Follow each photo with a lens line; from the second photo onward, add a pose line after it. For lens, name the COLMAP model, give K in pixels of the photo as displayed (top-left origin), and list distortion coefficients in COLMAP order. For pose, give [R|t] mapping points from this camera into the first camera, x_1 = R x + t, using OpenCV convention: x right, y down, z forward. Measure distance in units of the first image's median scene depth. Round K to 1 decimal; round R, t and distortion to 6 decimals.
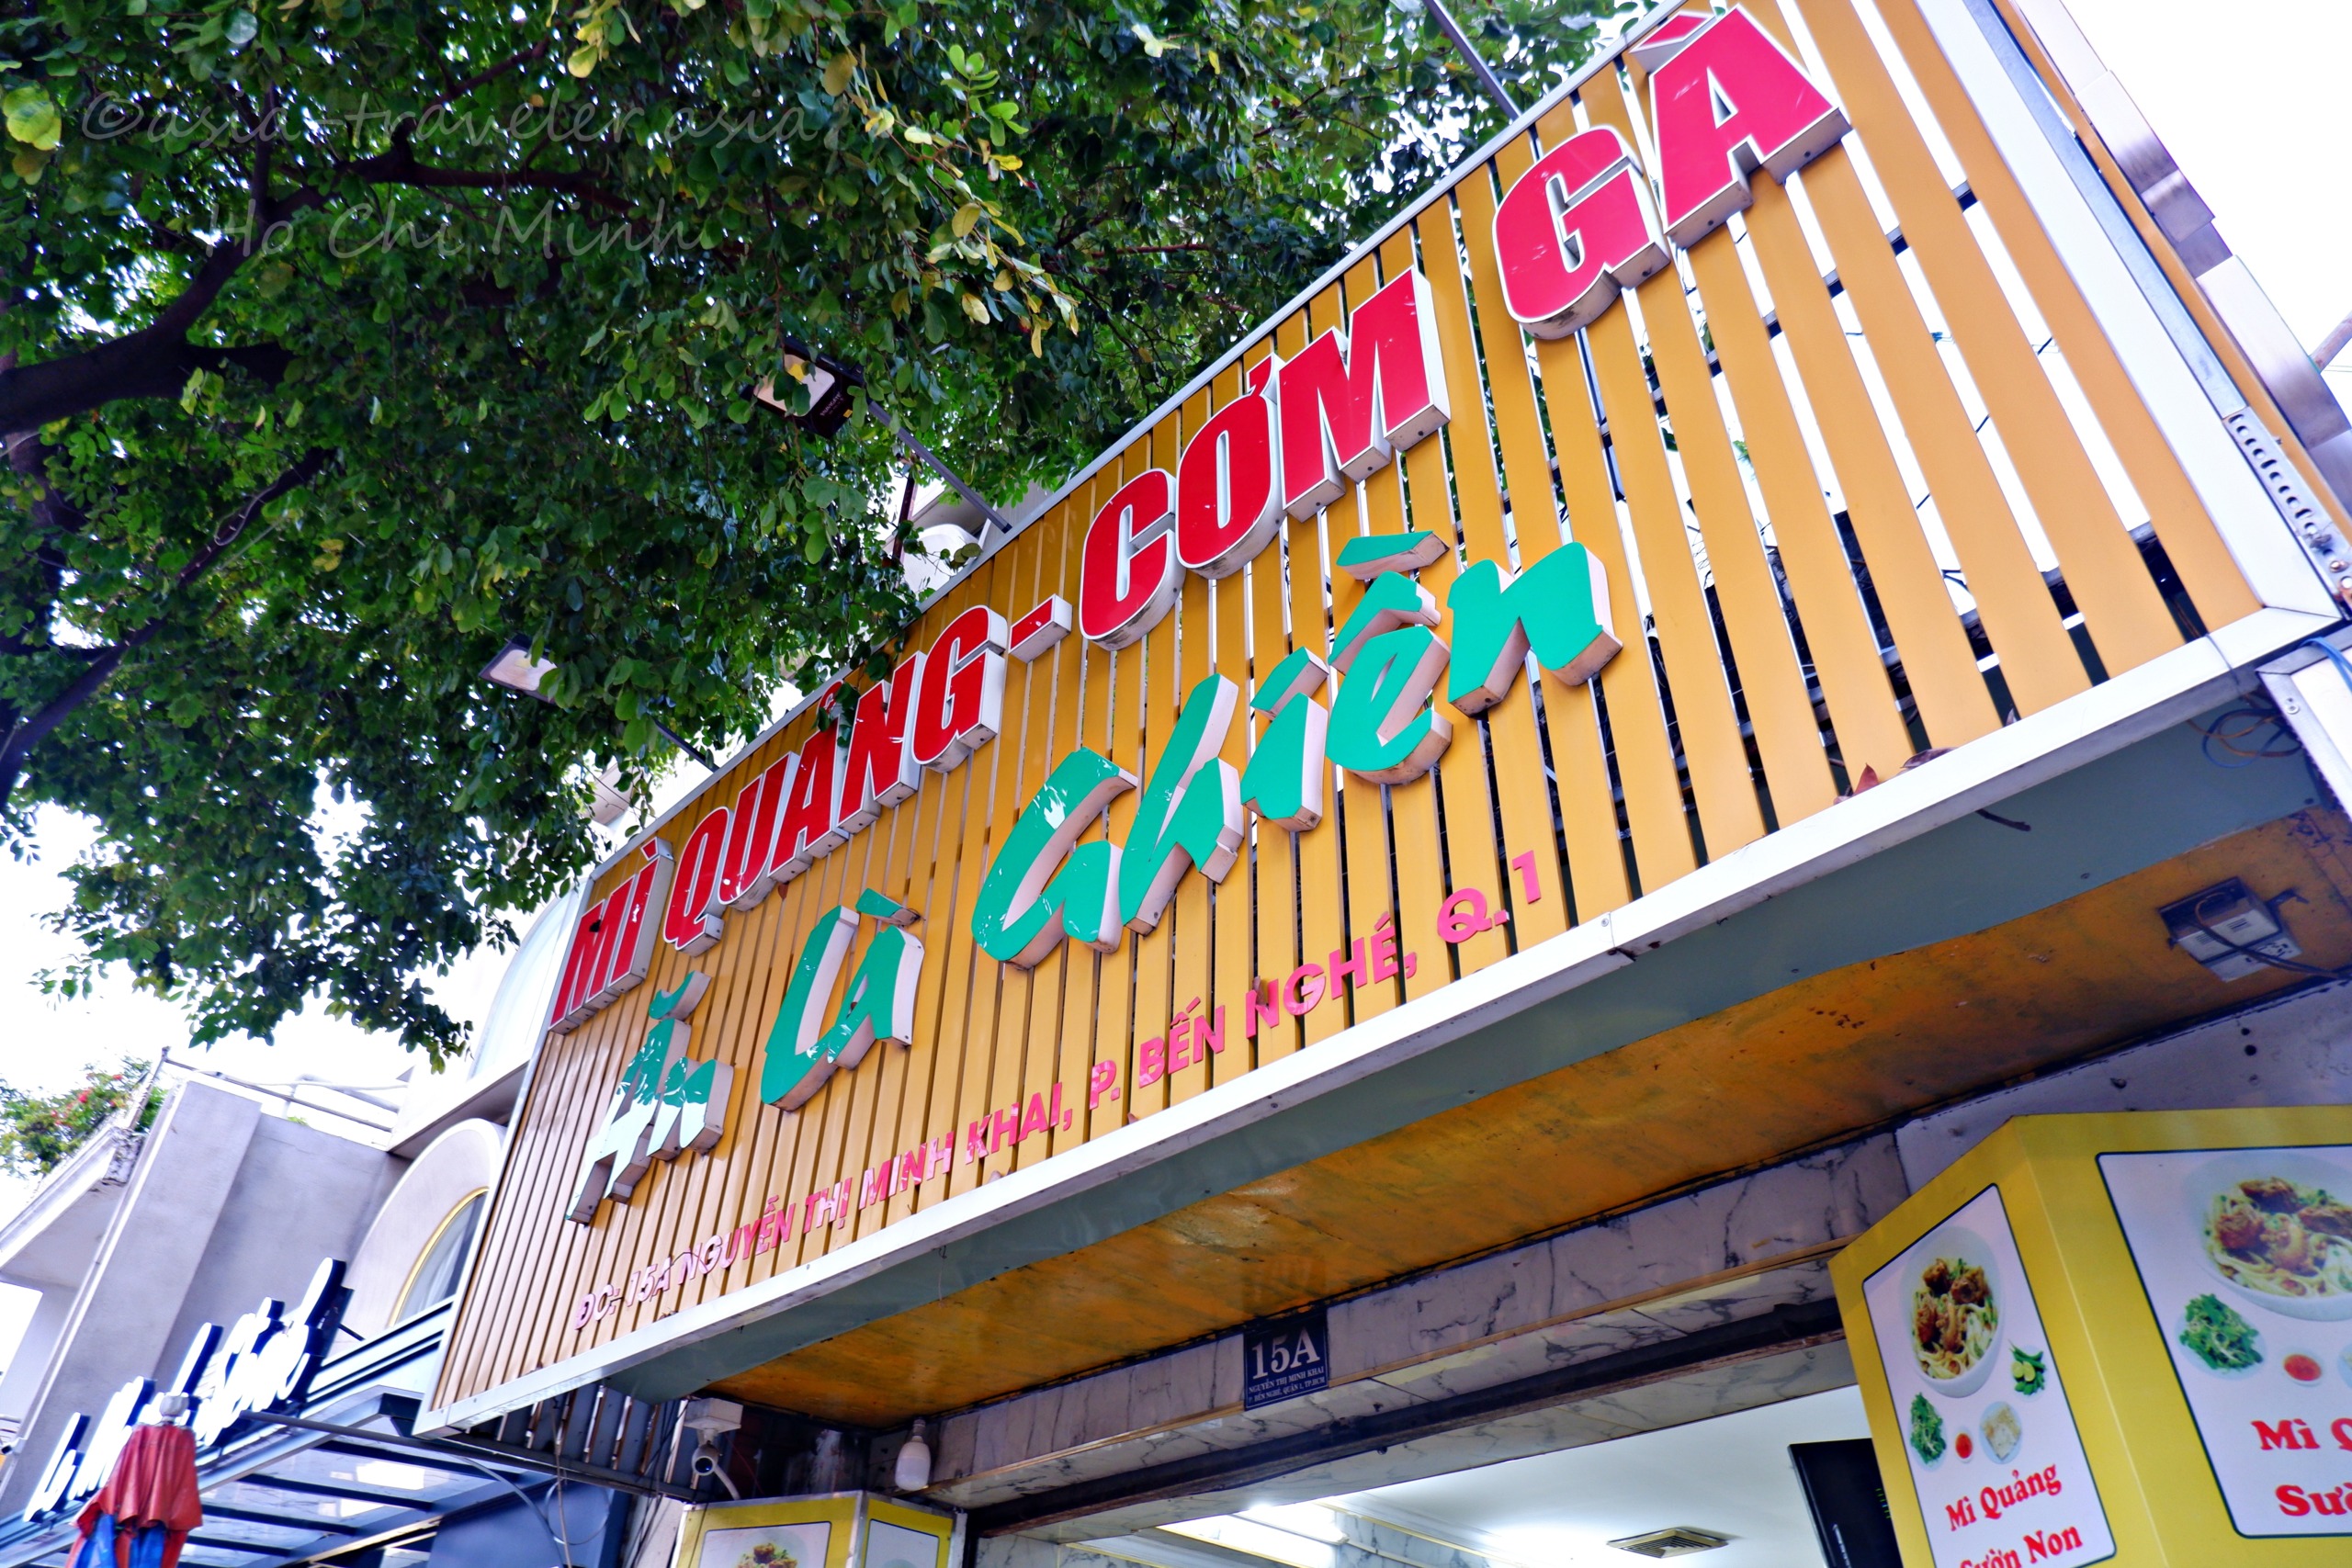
lens RADIAL K [[1525.2, 0, 1185.0], [0, 1525.2, 783.5], [0, 0, 1]] dist [0.007090, 0.000861]
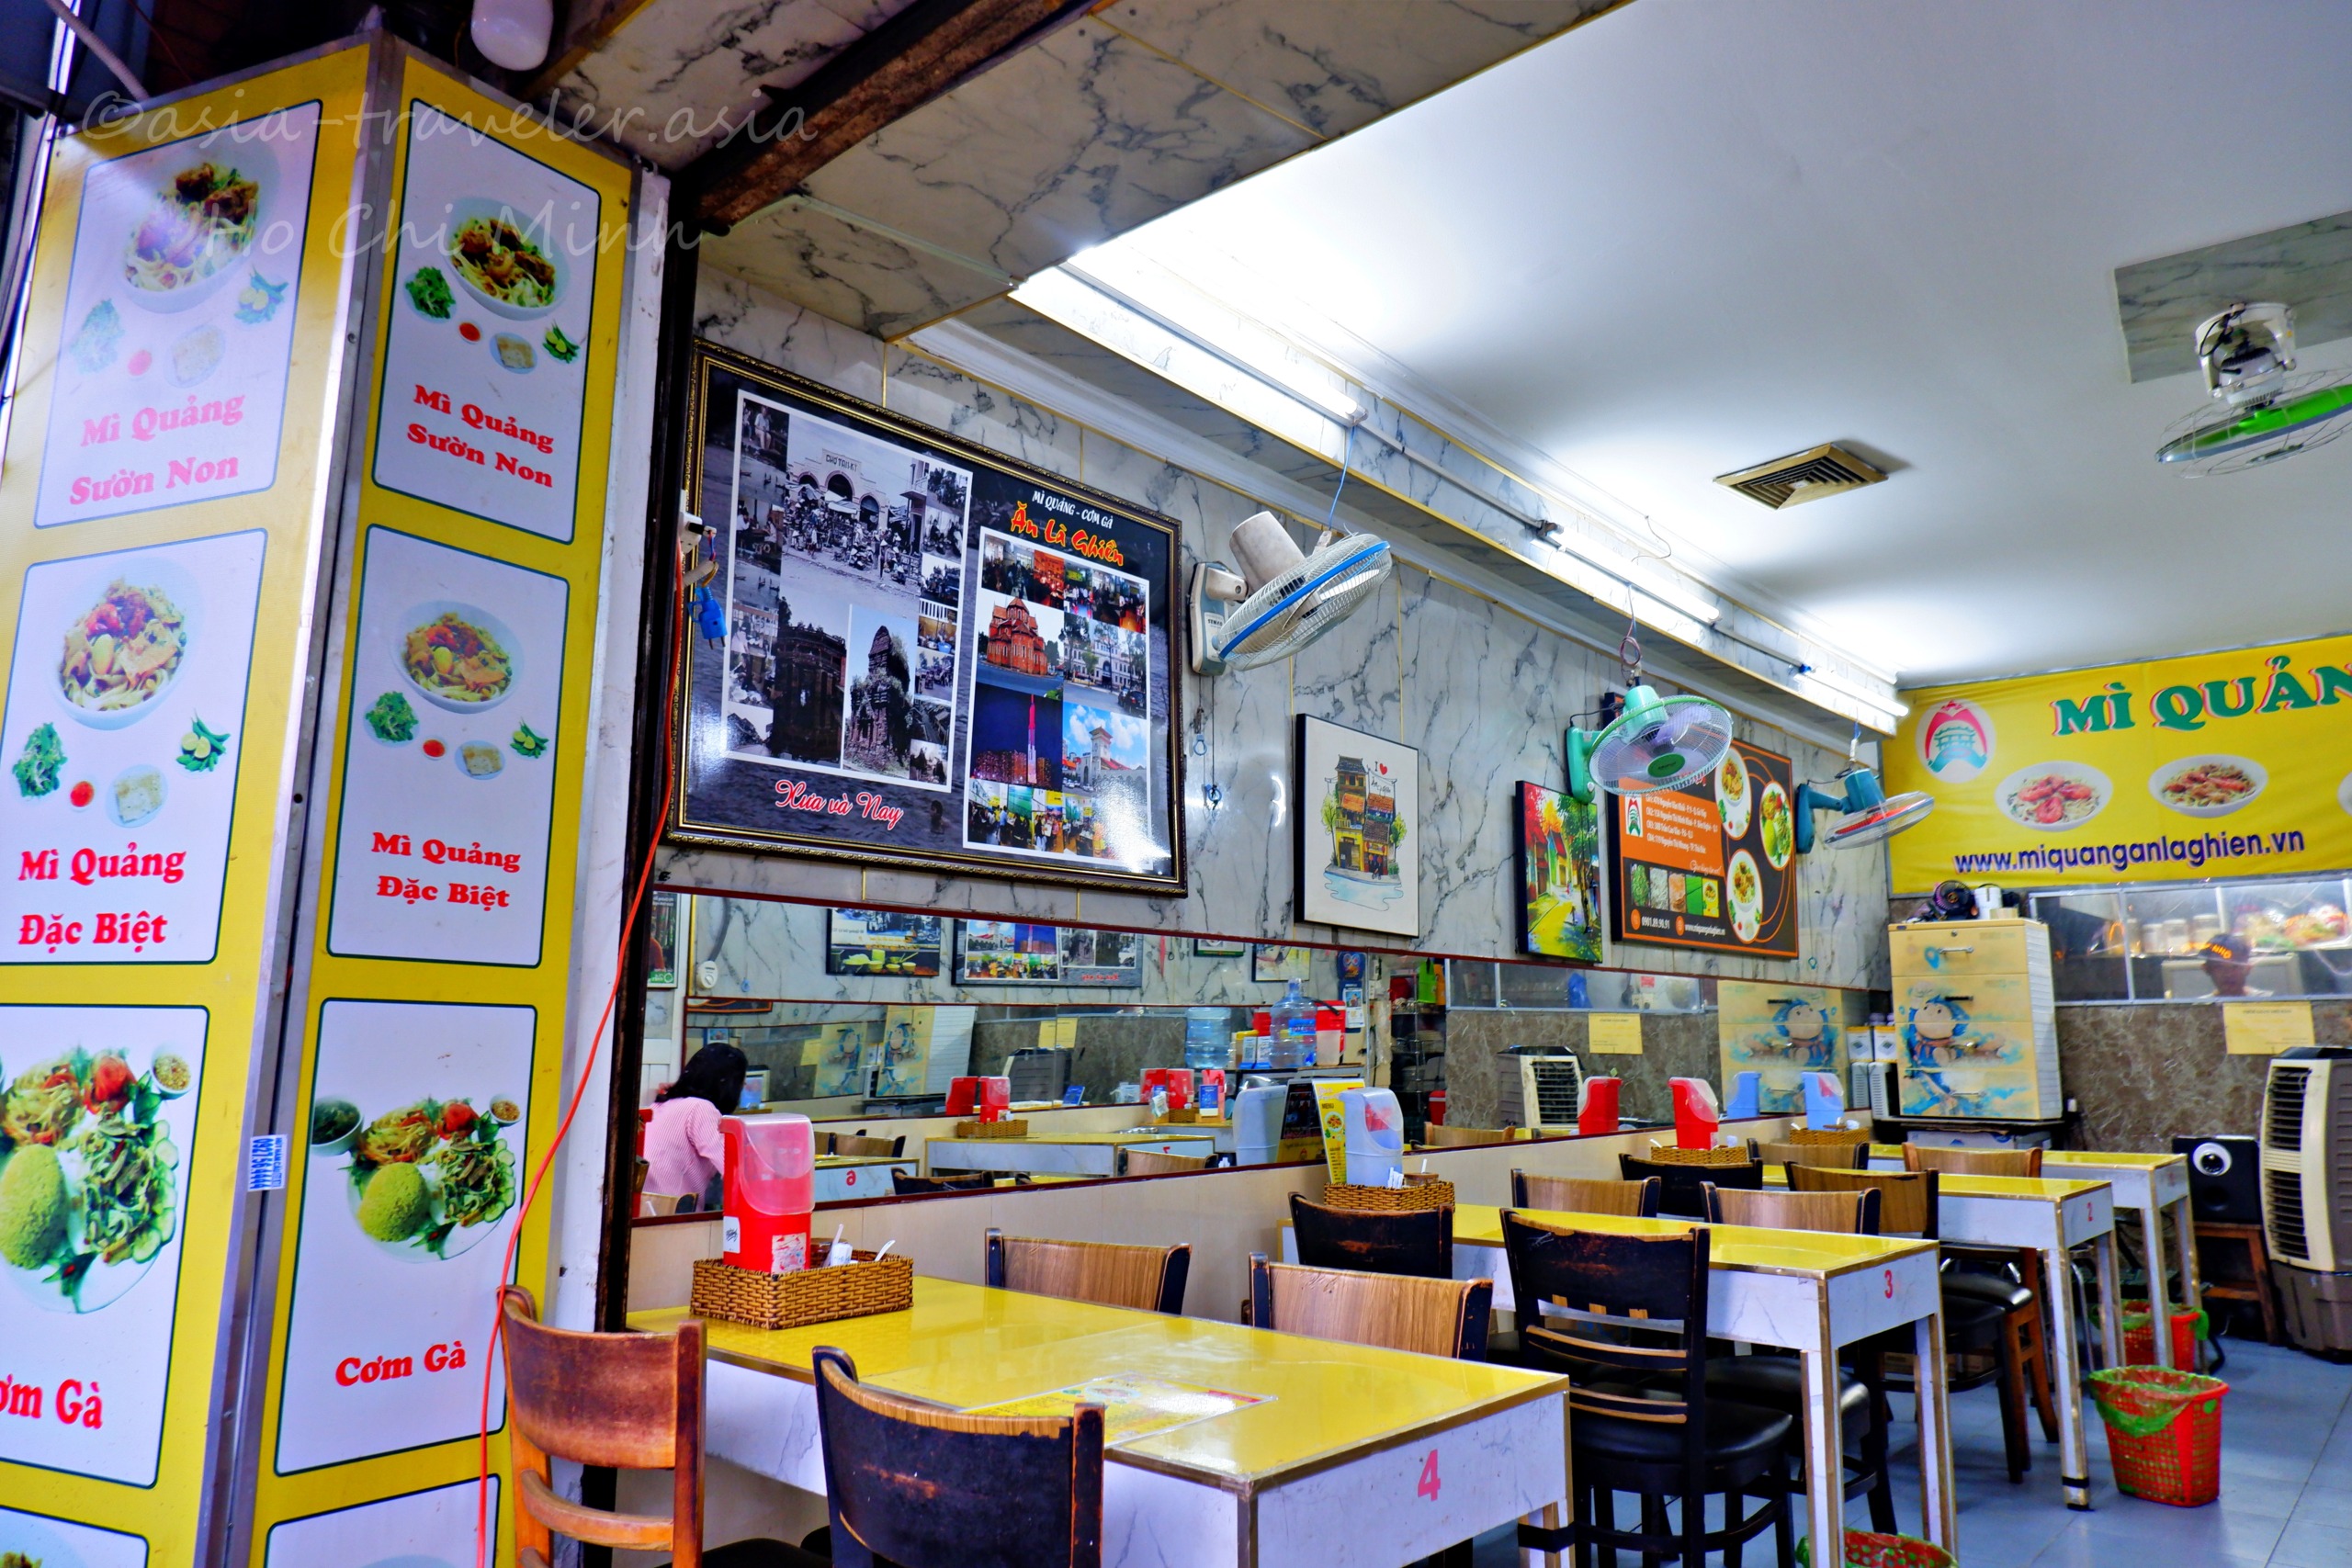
lens RADIAL K [[1525.2, 0, 1178.0], [0, 1525.2, 782.7], [0, 0, 1]] dist [0.007090, 0.000861]
pose [[0.998816, 0.000646, 0.048654, -0.002202], [-0.023690, 0.879855, 0.474651, 0.412161], [-0.042502, -0.475241, 0.878829, 0.468607]]
